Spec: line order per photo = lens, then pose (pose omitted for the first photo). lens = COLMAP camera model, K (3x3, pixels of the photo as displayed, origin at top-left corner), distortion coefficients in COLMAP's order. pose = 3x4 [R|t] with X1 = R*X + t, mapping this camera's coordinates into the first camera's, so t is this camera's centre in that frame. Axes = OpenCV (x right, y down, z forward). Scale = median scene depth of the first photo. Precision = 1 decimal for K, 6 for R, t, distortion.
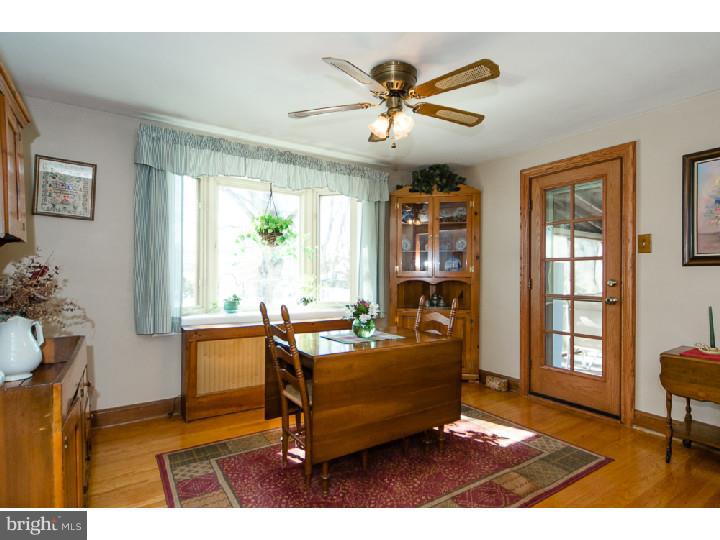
lens RADIAL K [[379.4, 0, 369.6], [0, 379.4, 278.3], [0, 0, 1]] dist [0.002343, 0.001166]
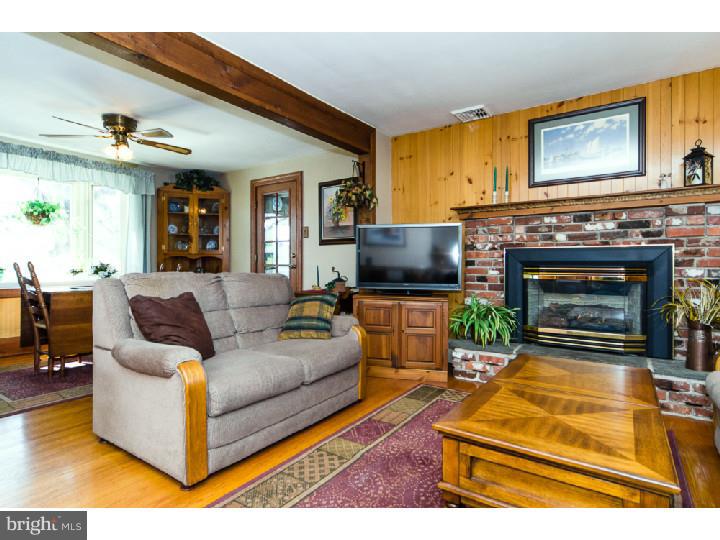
lens RADIAL K [[379.4, 0, 361.8], [0, 379.4, 265.9], [0, 0, 1]] dist [0.002343, 0.001166]
pose [[0.924553, -0.003983, 0.381033, 0.244541], [0.005536, 0.999980, -0.002980, 0.054318], [-0.381014, 0.004864, 0.924557, -0.539759]]
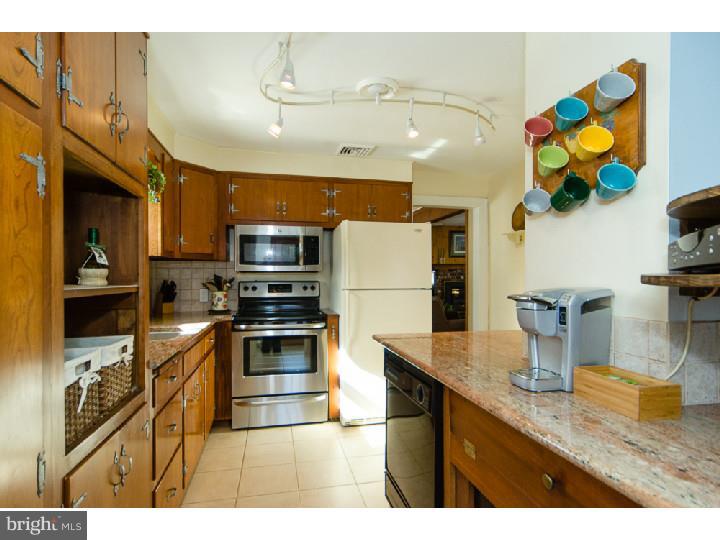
lens RADIAL K [[379.4, 0, 359.4], [0, 379.4, 272.8], [0, 0, 1]] dist [0.002343, 0.001166]
pose [[0.350550, -0.003488, 0.936537, -1.416723], [0.008208, 0.999966, 0.000651, -0.048836], [-0.936508, 0.007459, 0.350567, -0.131918]]
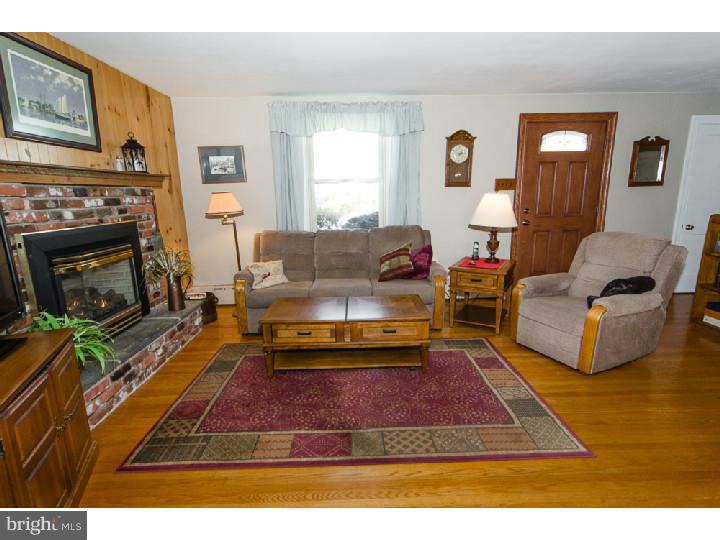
lens RADIAL K [[379.4, 0, 365.7], [0, 379.4, 276.0], [0, 0, 1]] dist [0.002343, 0.001166]
pose [[-0.855897, -0.105100, 0.506354, 0.171044], [0.012553, 0.974620, 0.223513, -0.052005], [-0.516994, 0.197661, -0.832855, 0.416218]]
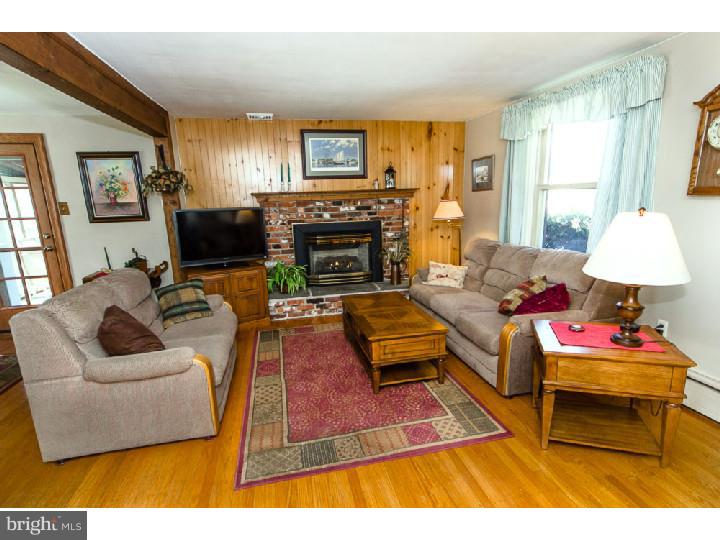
lens RADIAL K [[379.4, 0, 356.2], [0, 379.4, 276.0], [0, 0, 1]] dist [0.002343, 0.001166]
pose [[0.350539, -0.210917, 0.912489, -0.231488], [0.038177, 0.976719, 0.211097, -0.081824], [-0.935770, -0.039162, 0.350430, -0.483105]]
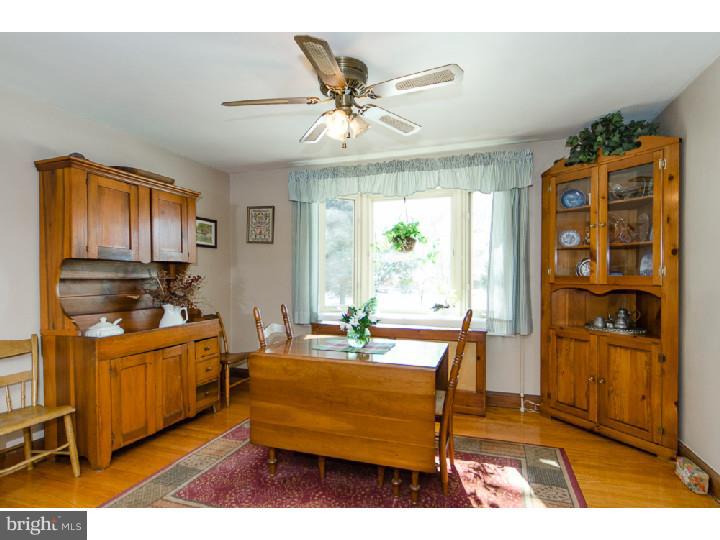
lens RADIAL K [[379.4, 0, 364.9], [0, 379.4, 273.6], [0, 0, 1]] dist [0.002343, 0.001166]
pose [[0.611573, -0.011403, -0.791106, 0.530811], [-0.007072, 0.999777, -0.019879, -0.005392], [0.791156, 0.017752, 0.611356, 0.302111]]
